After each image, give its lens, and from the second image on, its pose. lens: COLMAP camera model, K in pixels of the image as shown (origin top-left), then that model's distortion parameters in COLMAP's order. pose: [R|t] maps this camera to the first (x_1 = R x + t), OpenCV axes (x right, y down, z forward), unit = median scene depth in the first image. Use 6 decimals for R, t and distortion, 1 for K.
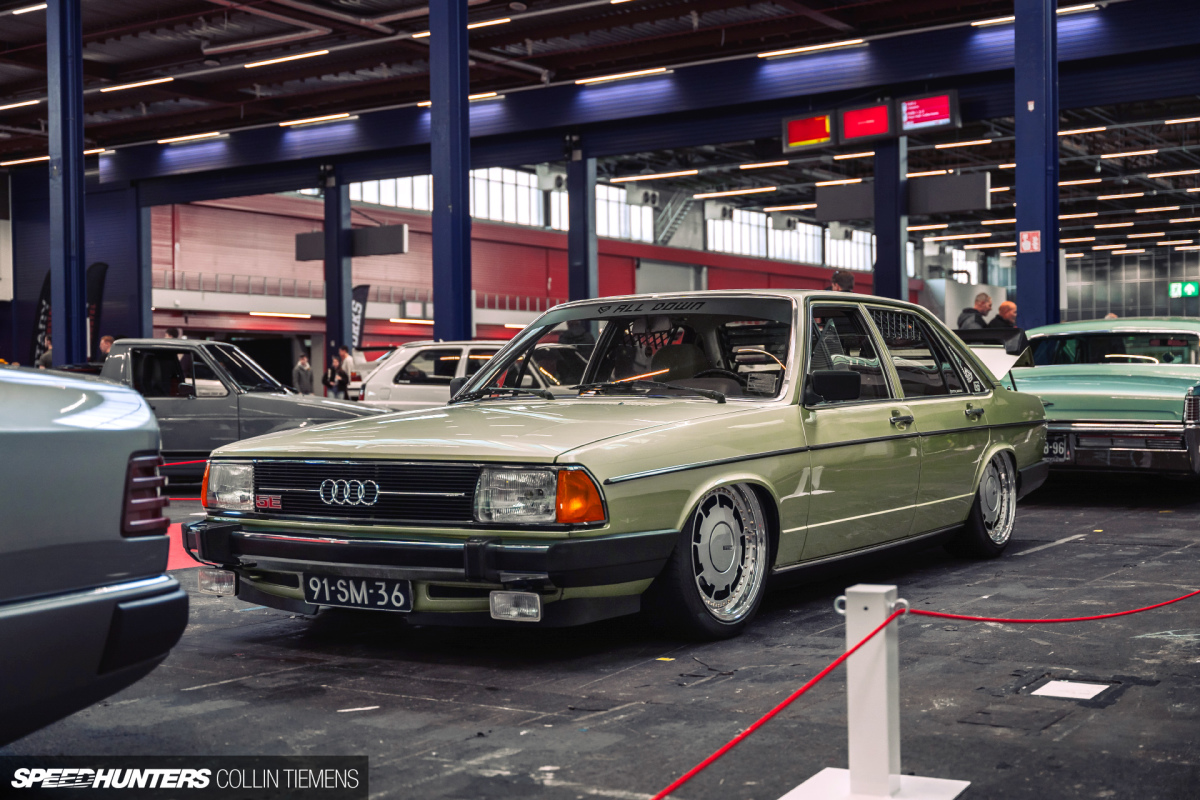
lens RADIAL K [[1560.5, 0, 600.0], [0, 1560.5, 400.0], [0, 0, 1]] dist [-0.002046, 0.000752]
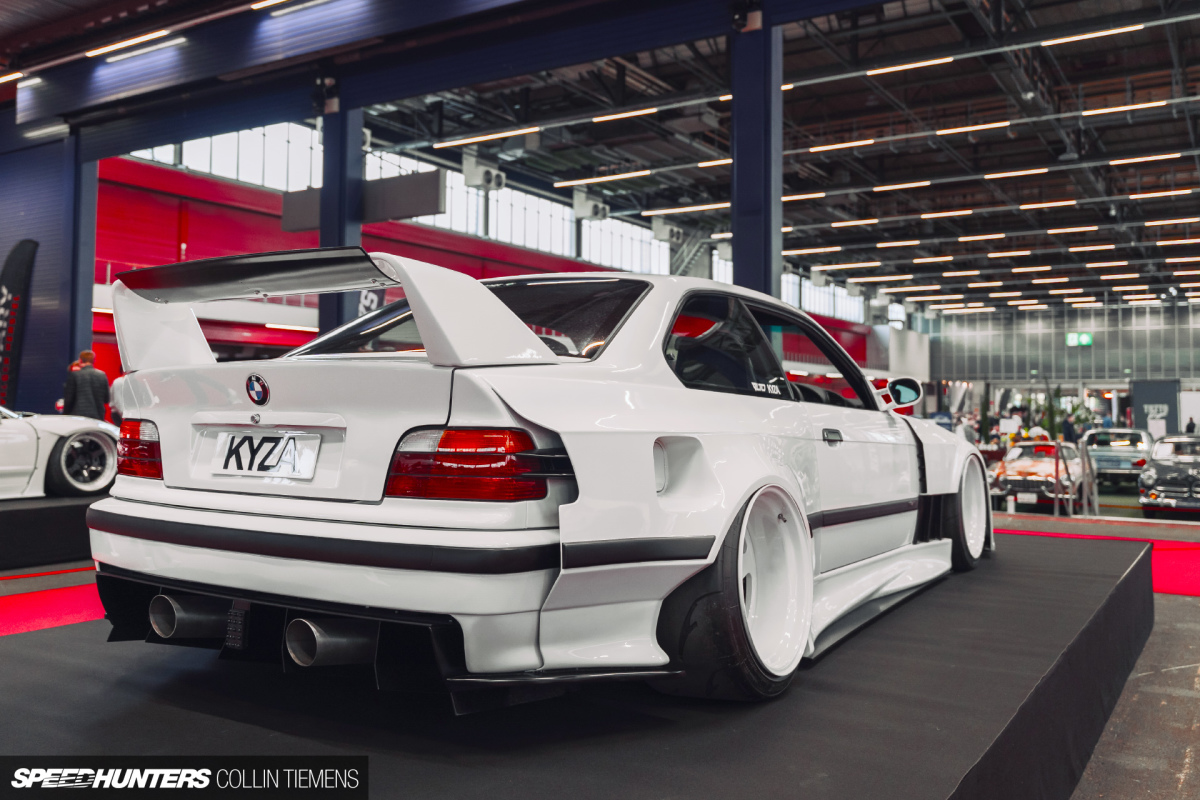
lens RADIAL K [[949.6, 0, 600.0], [0, 949.6, 400.0], [0, 0, 1]] dist [0.002842, 0.001305]
pose [[0.998822, 0.021183, 0.043661, -0.042097], [-0.020654, 0.999708, -0.012524, -0.007222], [-0.043914, 0.011607, 0.998968, 0.337190]]
